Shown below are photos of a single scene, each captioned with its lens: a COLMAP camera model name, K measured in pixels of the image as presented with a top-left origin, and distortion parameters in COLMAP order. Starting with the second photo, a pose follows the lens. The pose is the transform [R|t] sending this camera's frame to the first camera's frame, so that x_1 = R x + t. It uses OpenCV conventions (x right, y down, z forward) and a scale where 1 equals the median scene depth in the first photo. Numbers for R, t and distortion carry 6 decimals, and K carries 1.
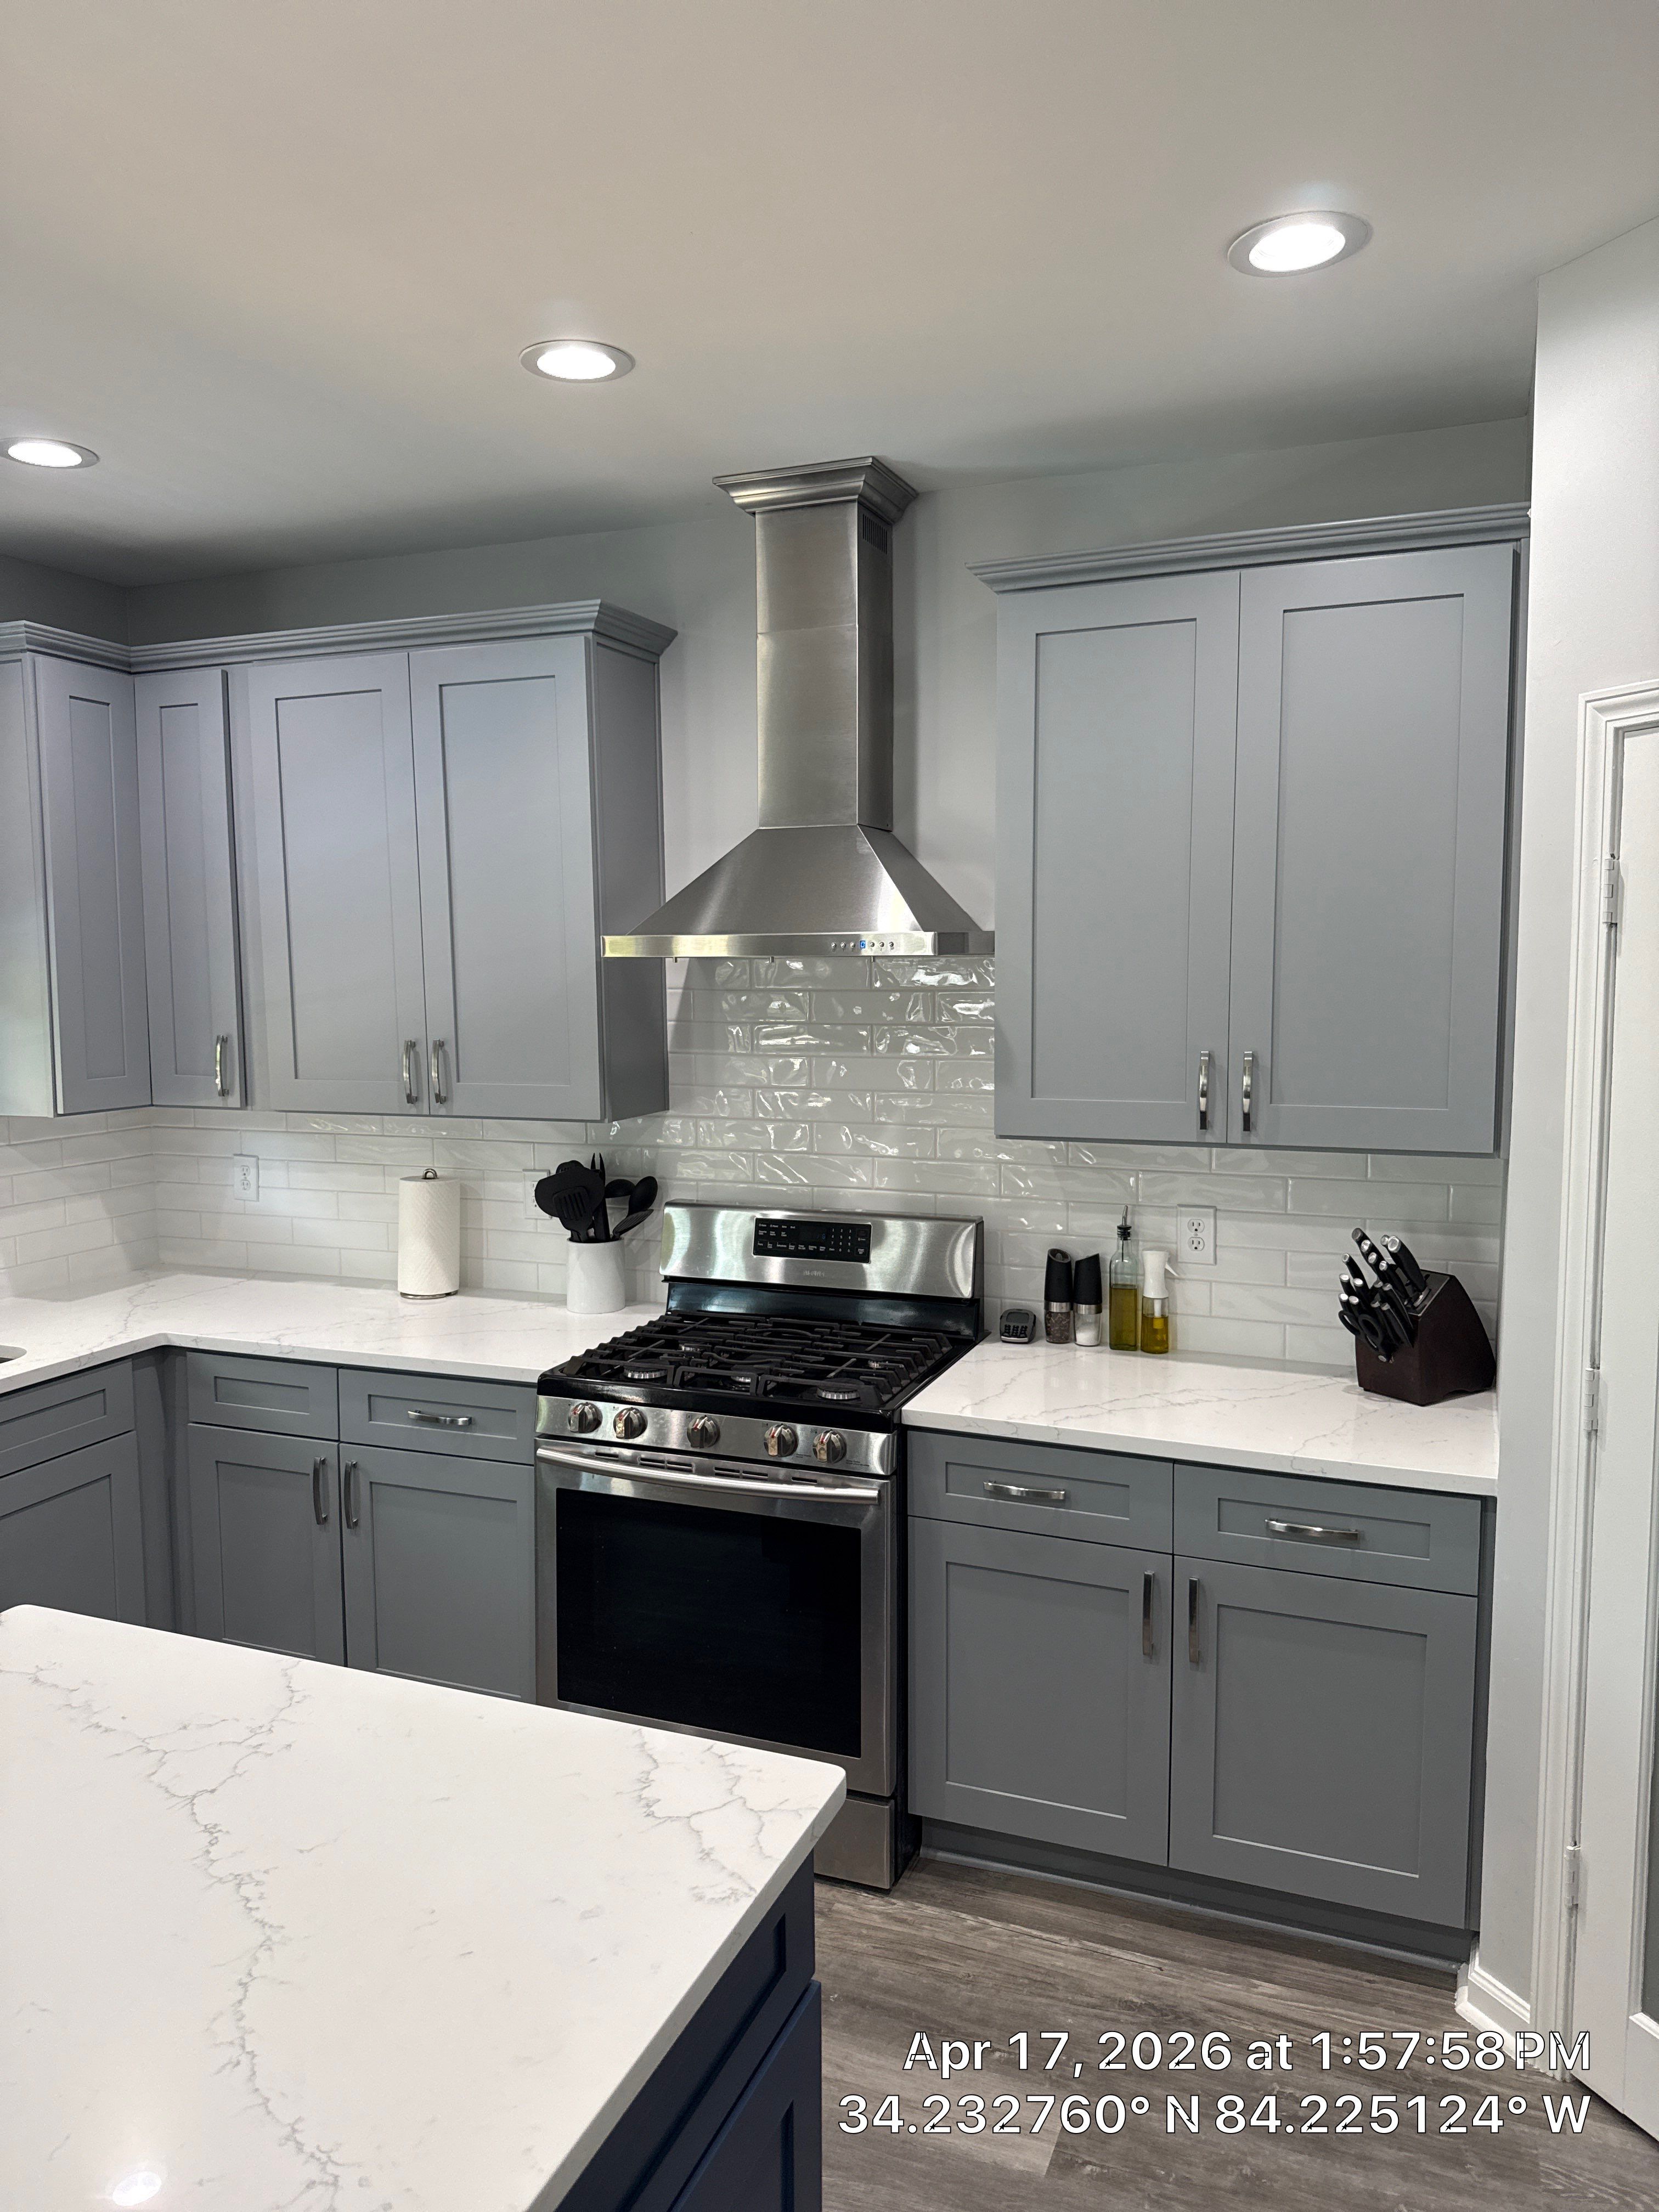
lens RADIAL K [[1551.0, 0, 829.5], [0, 1551.0, 1106.0], [0, 0, 1]] dist [0.108213, -0.175677]
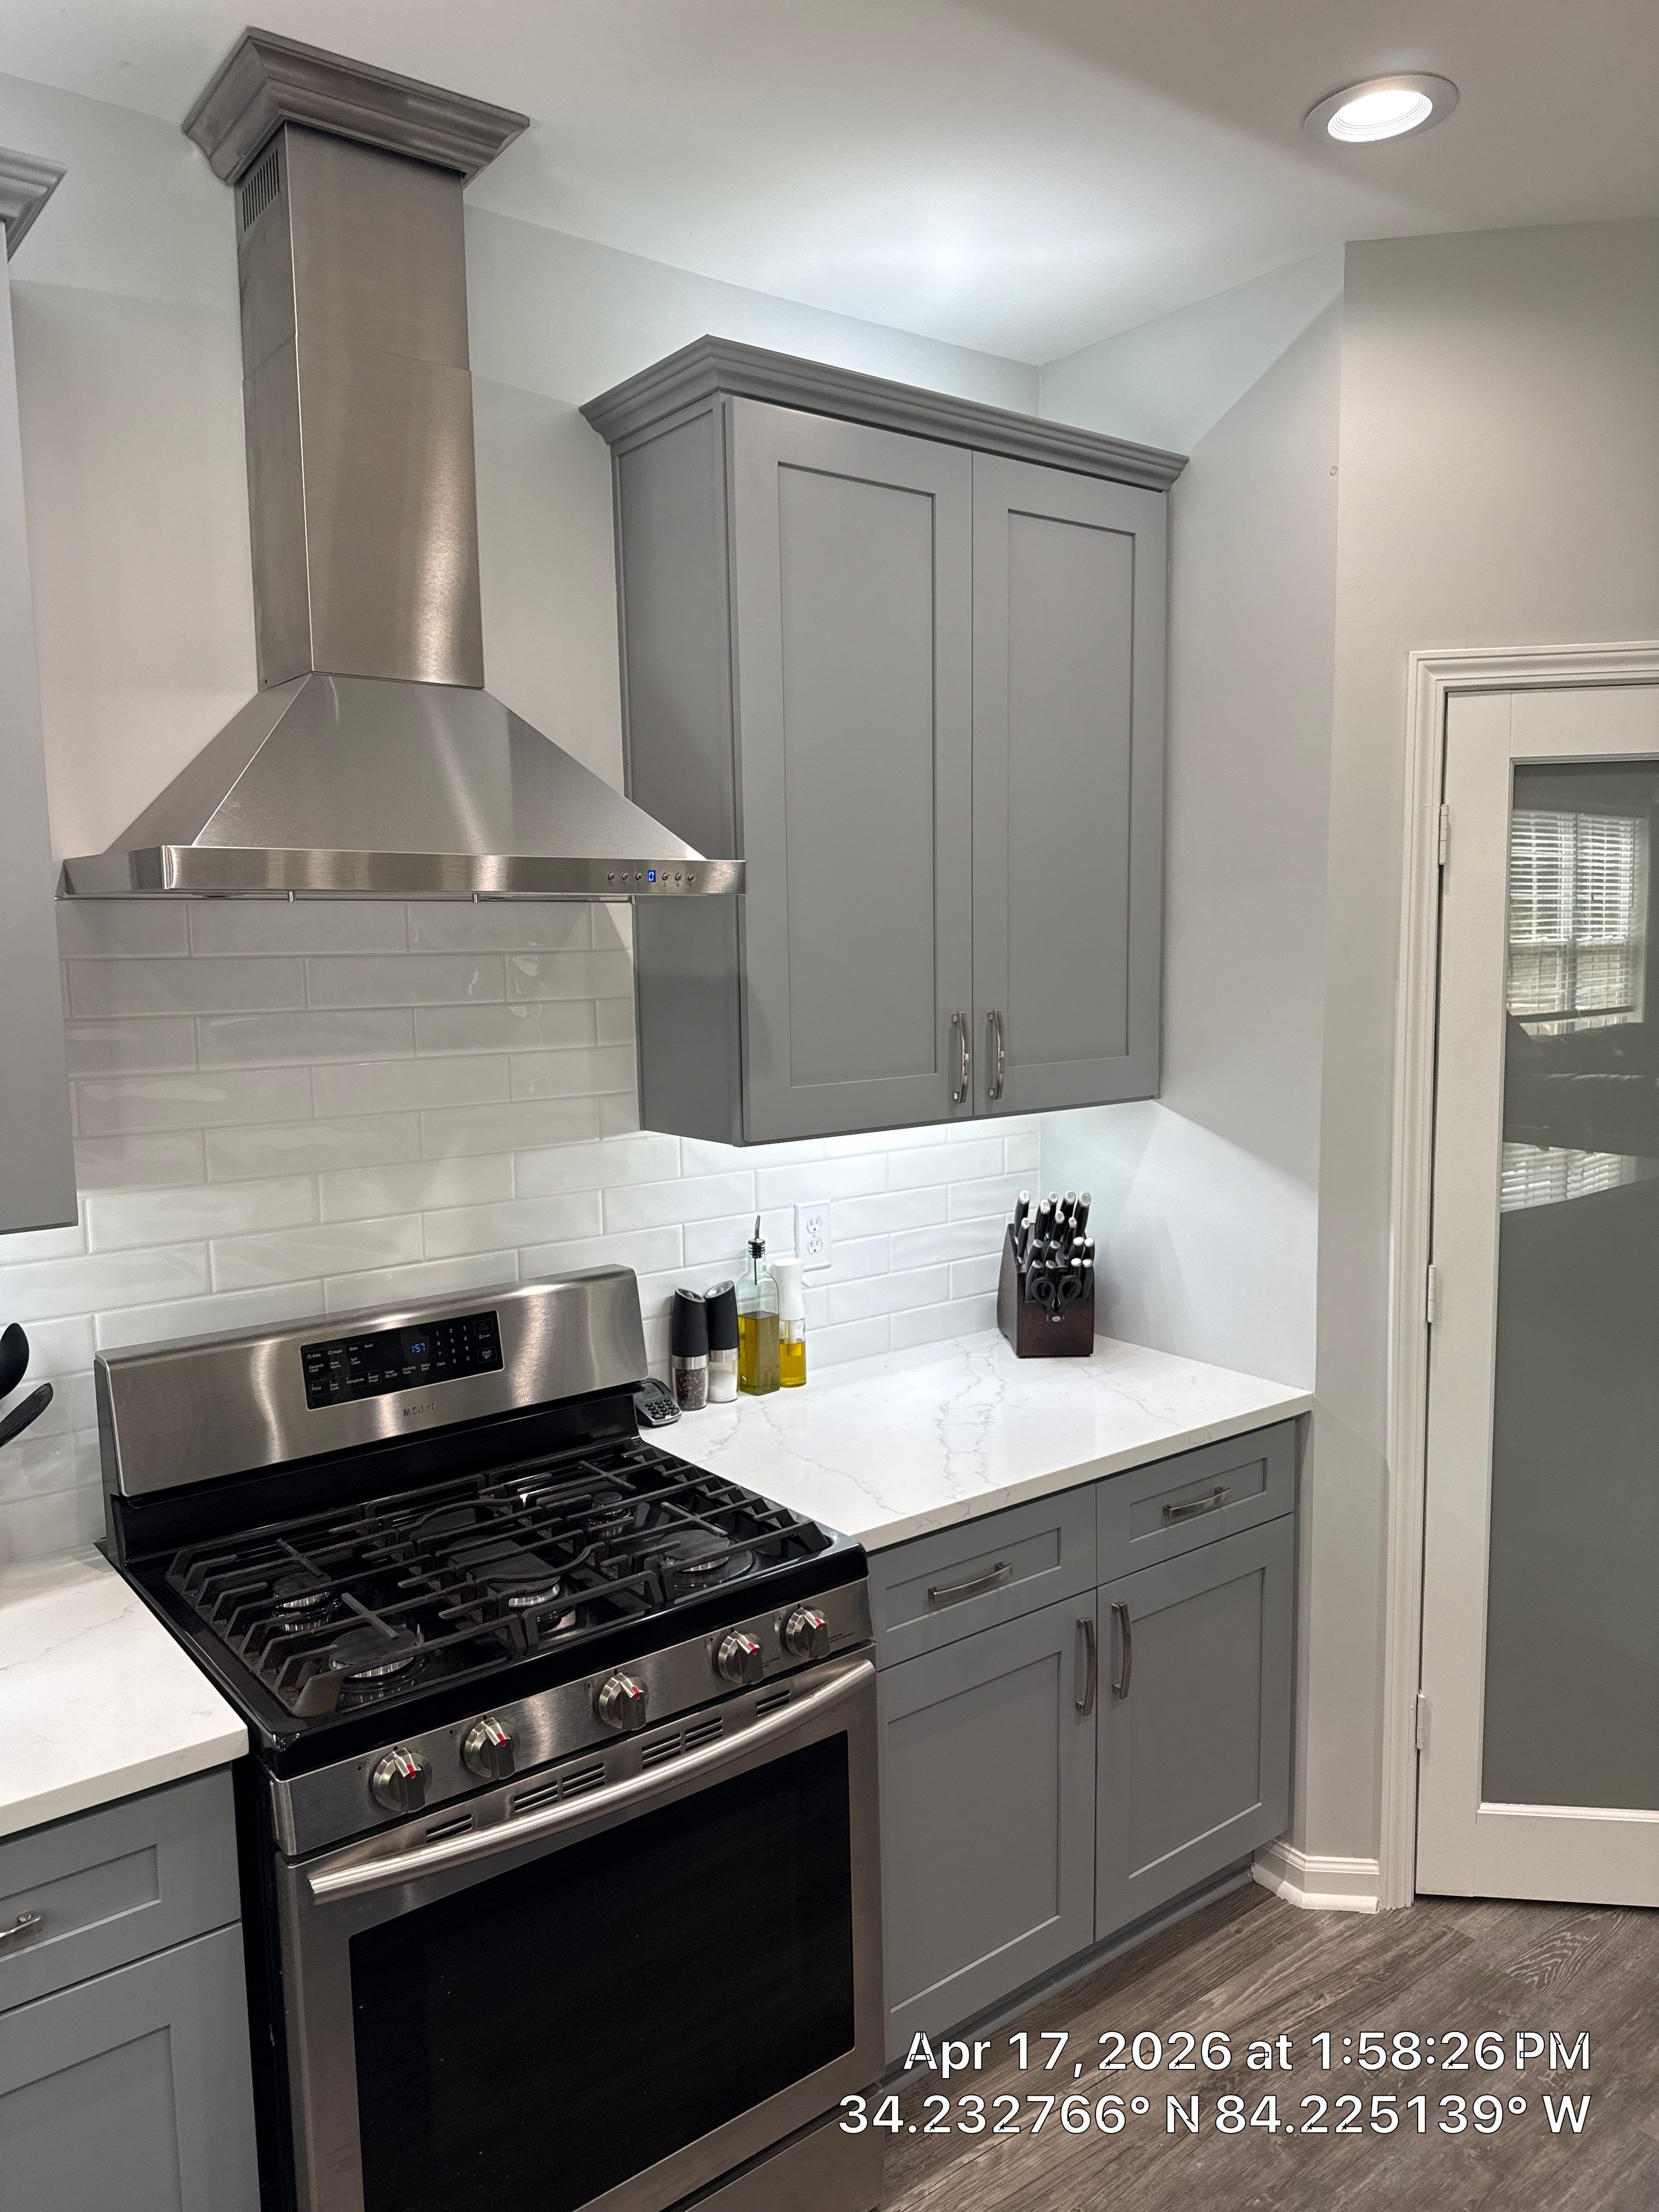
lens RADIAL K [[1551.0, 0, 829.5], [0, 1551.0, 1106.0], [0, 0, 1]] dist [0.108213, -0.175677]
pose [[0.510353, -0.099952, 0.854137, -0.532415], [0.097116, 0.993568, 0.058241, -0.040478], [-0.854464, 0.053227, 0.516777, 0.617674]]
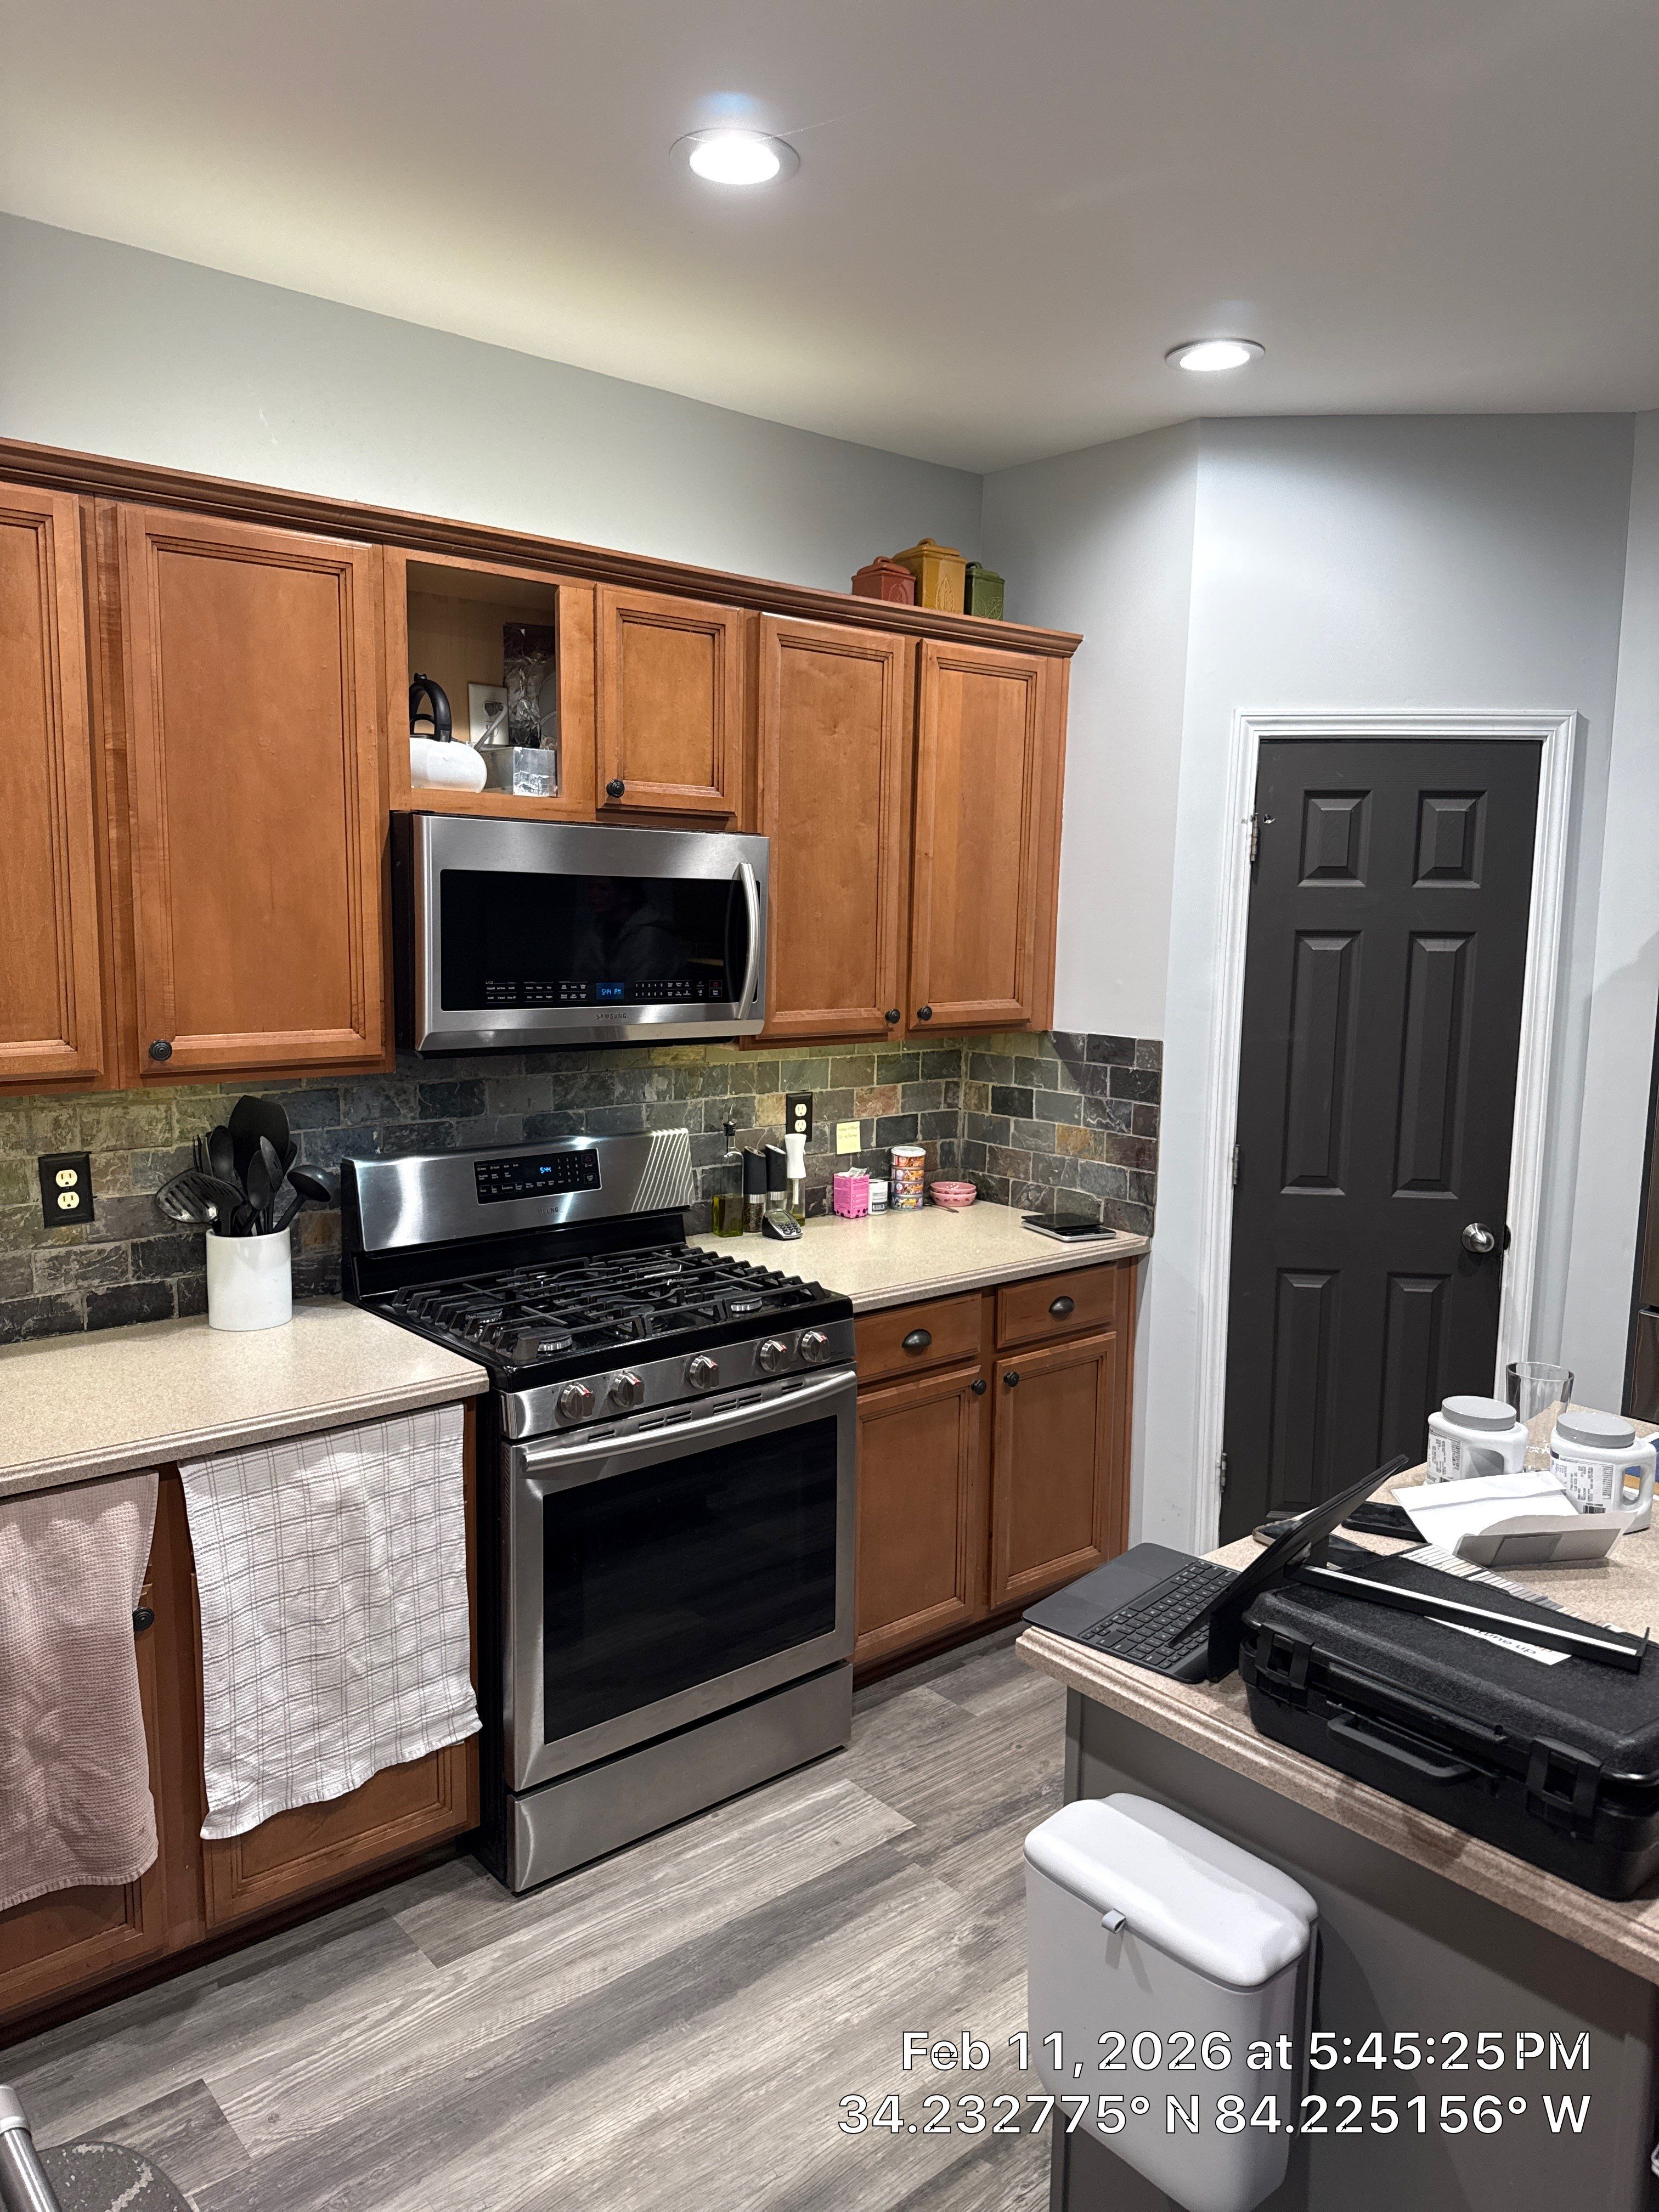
lens RADIAL K [[1551.0, 0, 829.5], [0, 1551.0, 1106.0], [0, 0, 1]] dist [0.108213, -0.175677]
pose [[0.461061, -0.100617, 0.881646, -0.861620], [0.063699, 0.994740, 0.080212, -0.018999], [-0.885079, 0.019178, 0.465045, 0.502239]]
